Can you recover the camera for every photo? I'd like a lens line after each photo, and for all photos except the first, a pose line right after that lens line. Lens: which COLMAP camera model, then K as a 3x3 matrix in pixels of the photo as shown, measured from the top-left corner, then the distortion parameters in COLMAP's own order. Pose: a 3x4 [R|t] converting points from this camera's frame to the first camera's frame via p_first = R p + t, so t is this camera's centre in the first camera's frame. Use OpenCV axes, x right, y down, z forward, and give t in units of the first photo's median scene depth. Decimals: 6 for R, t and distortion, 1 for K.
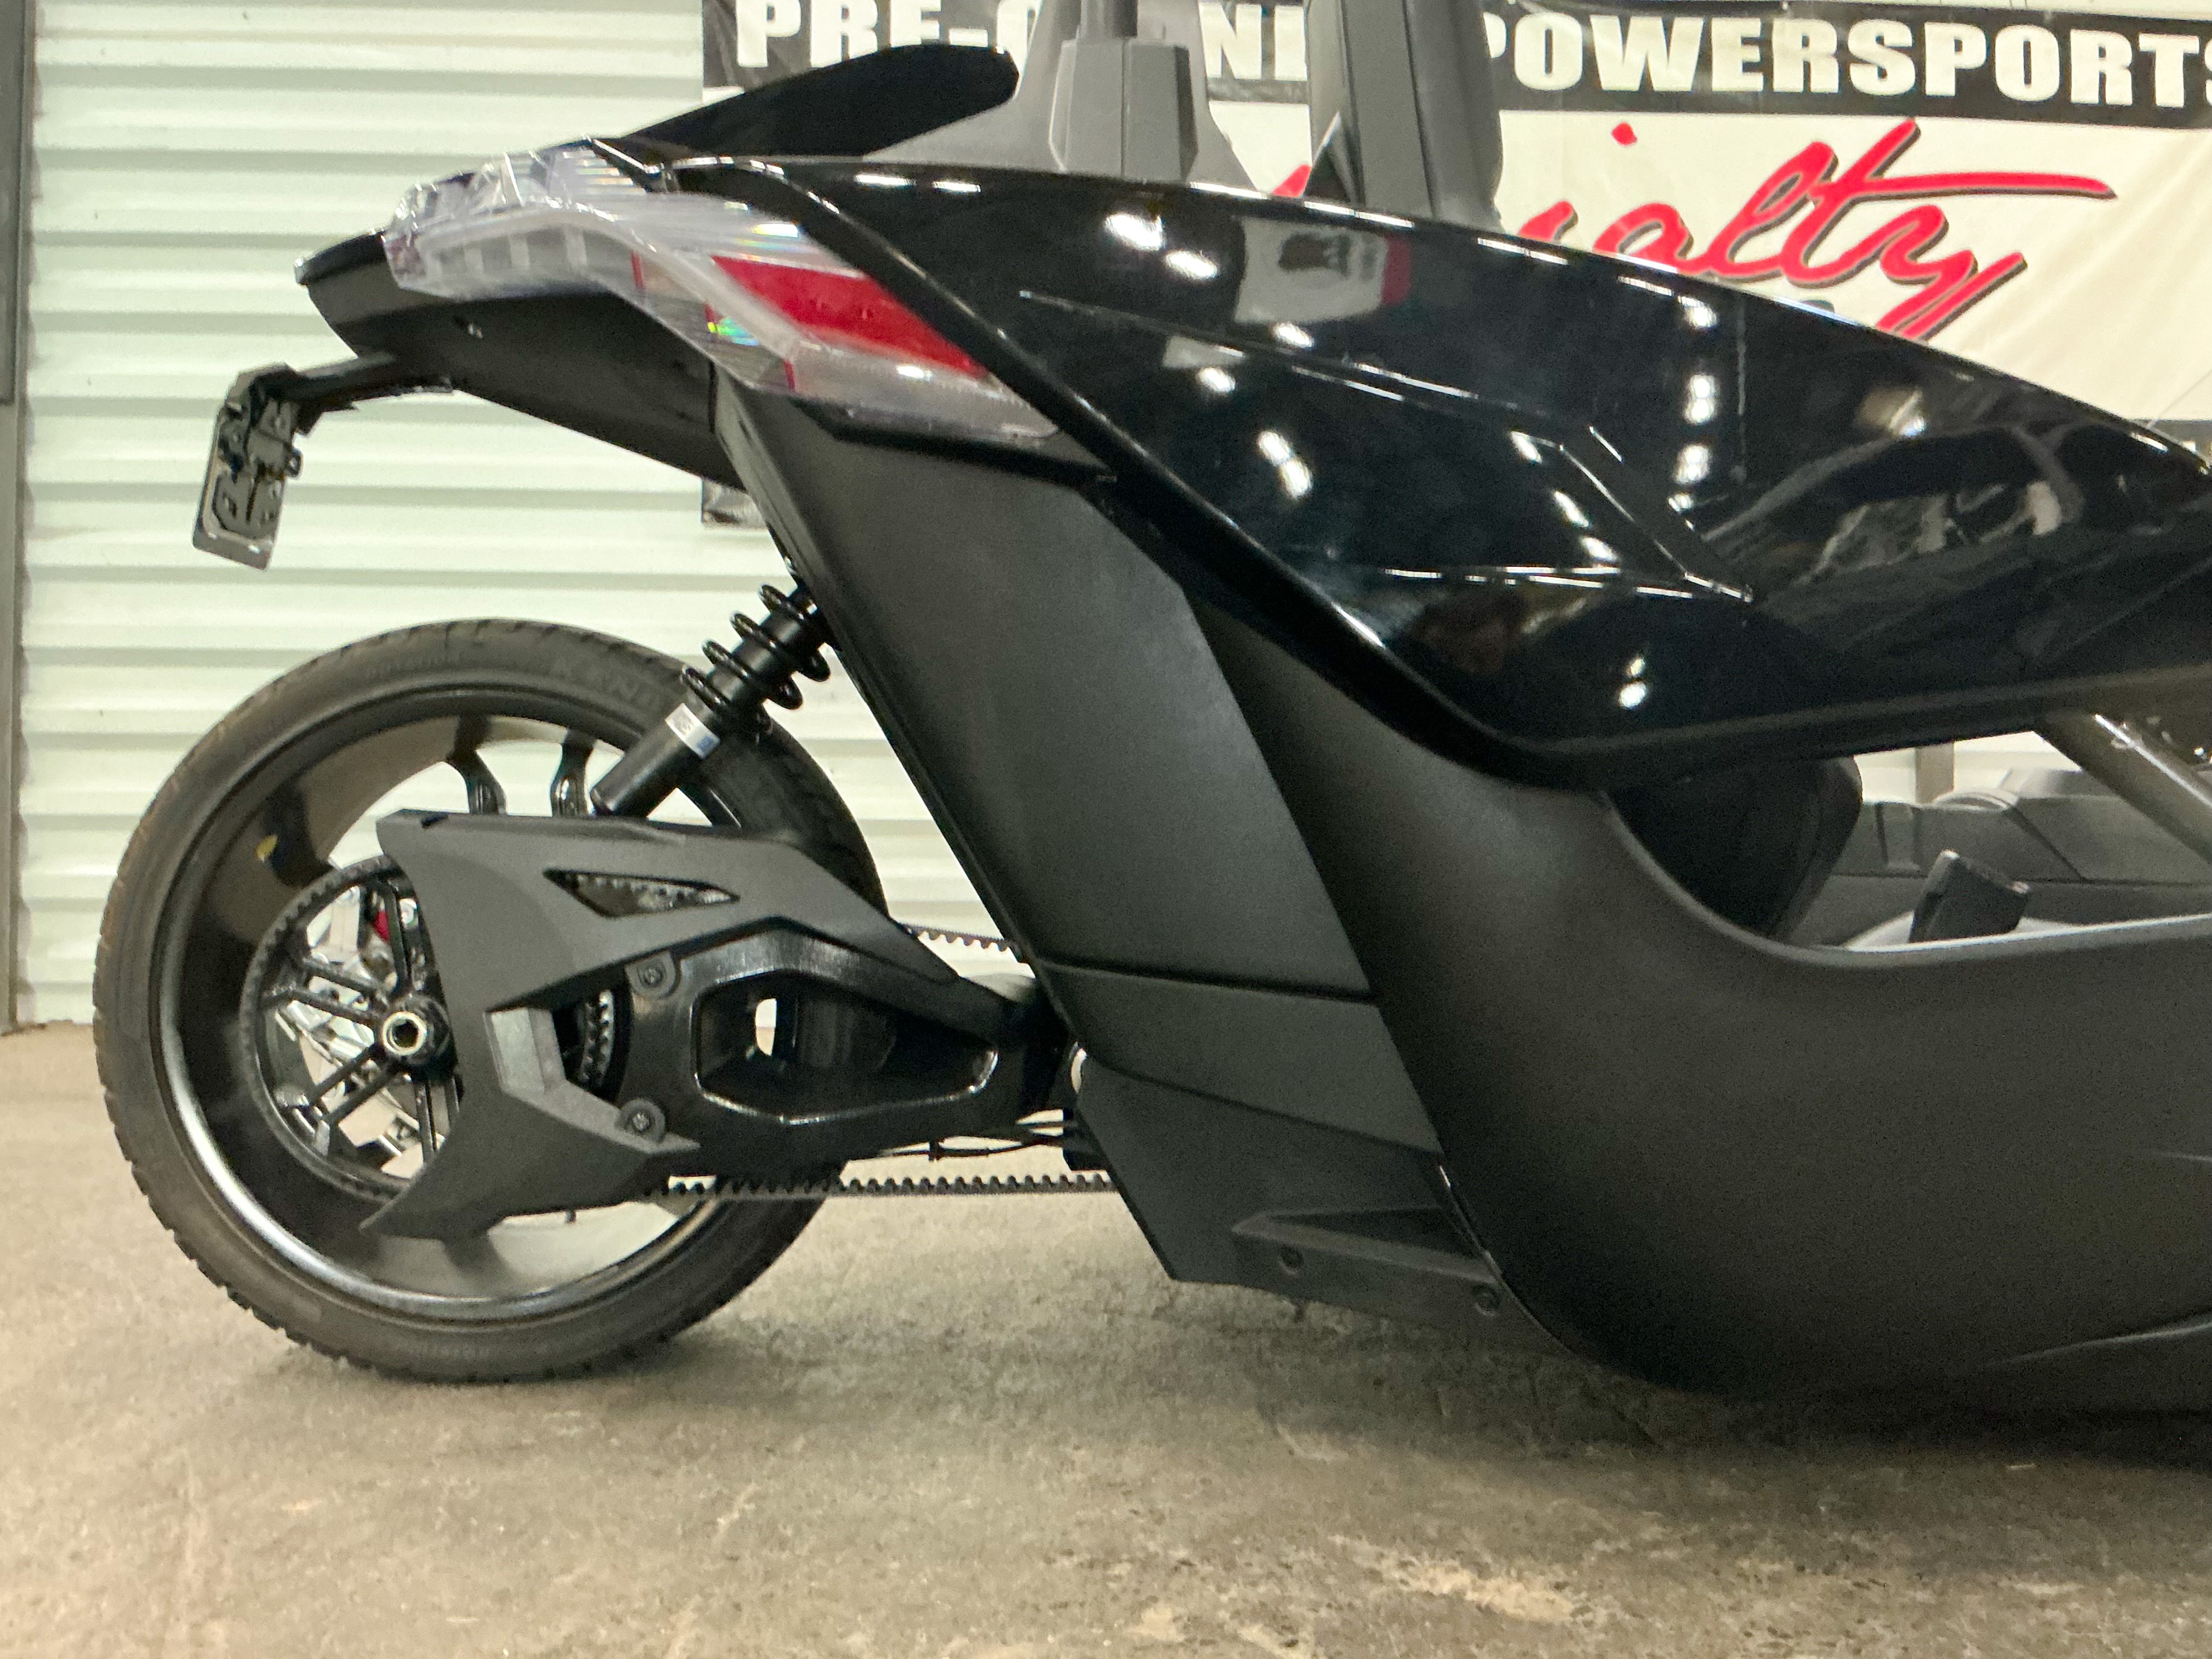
lens RADIAL K [[2068.2, 0, 1107.8], [0, 2068.2, 825.7], [0, 0, 1]] dist [0.097908, -0.212039]
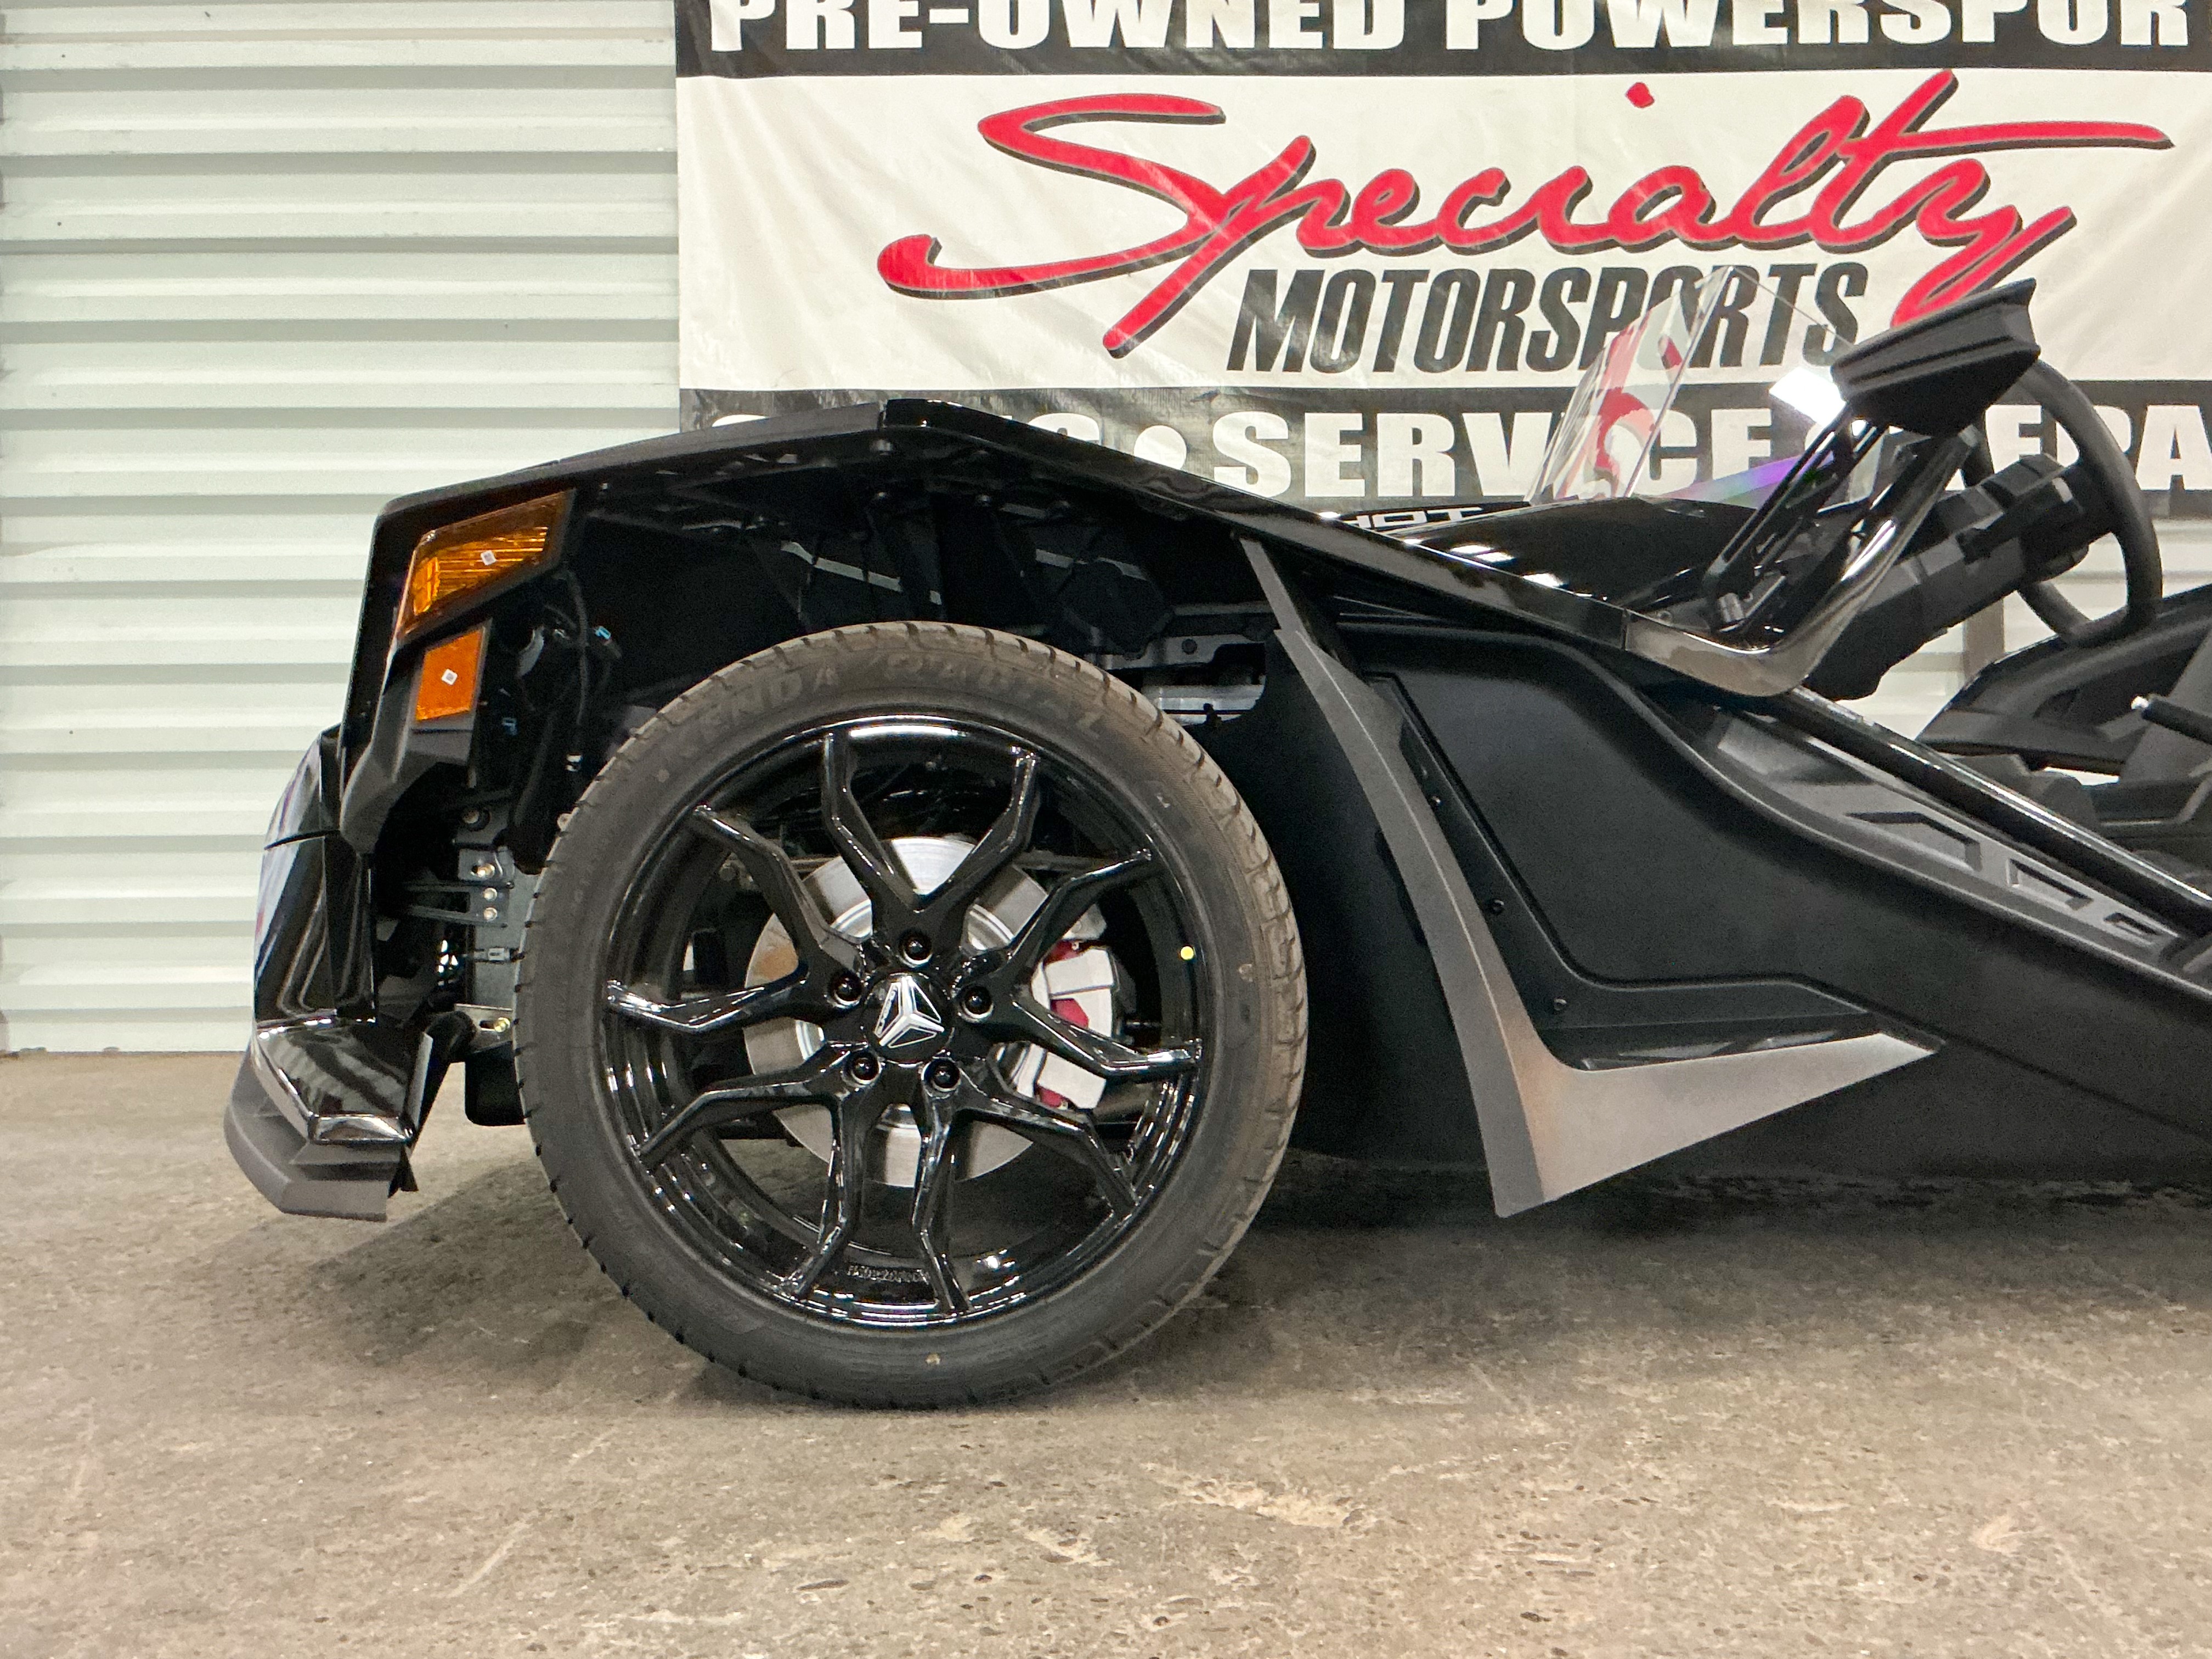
lens RADIAL K [[2269.3, 0, 1107.0], [0, 2269.3, 826.2], [0, 0, 1]] dist [0.157953, -0.341349]
pose [[0.998959, -0.015970, -0.042721, 0.044988], [0.015478, 0.999811, -0.011800, 0.009532], [0.042902, 0.011127, 0.999017, -0.052688]]
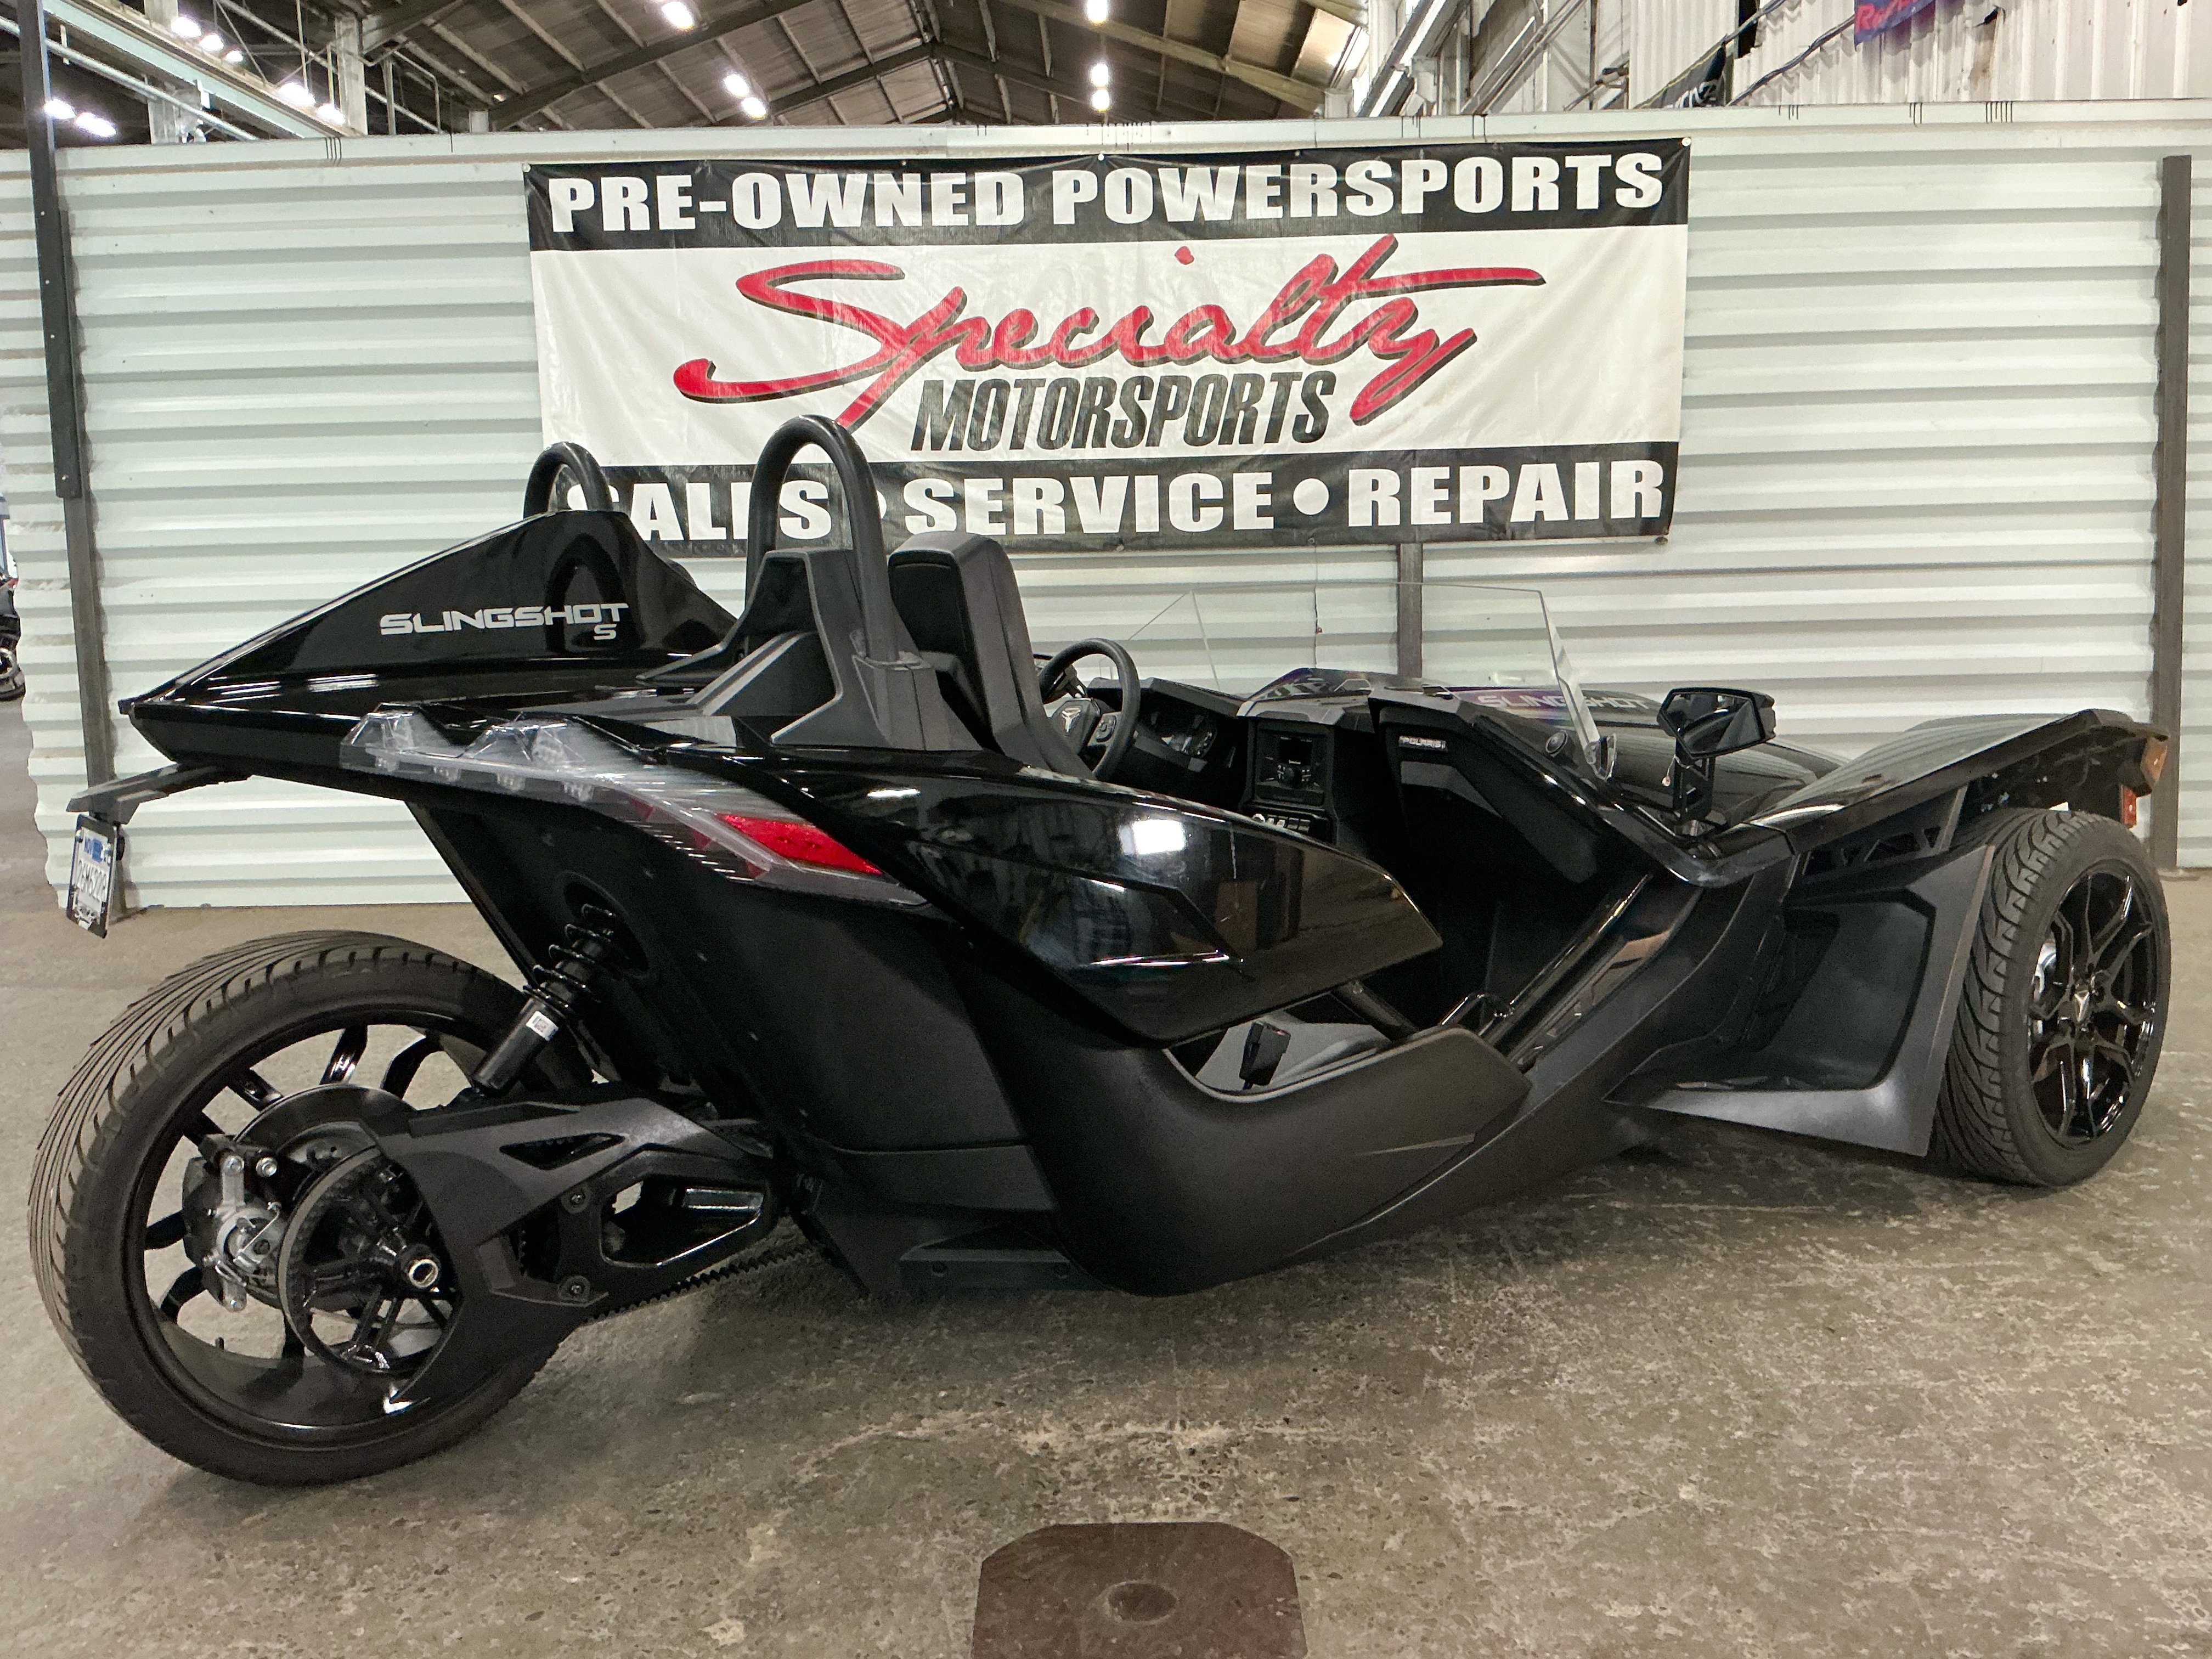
lens RADIAL K [[1931.9, 0, 1104.7], [0, 1931.9, 830.0], [0, 0, 1]] dist [0.155007, -0.320924]
pose [[0.998243, -0.026325, -0.053092, 0.253576], [0.033516, 0.989659, 0.139467, -0.133945], [0.048872, -0.141001, 0.988802, -0.353966]]
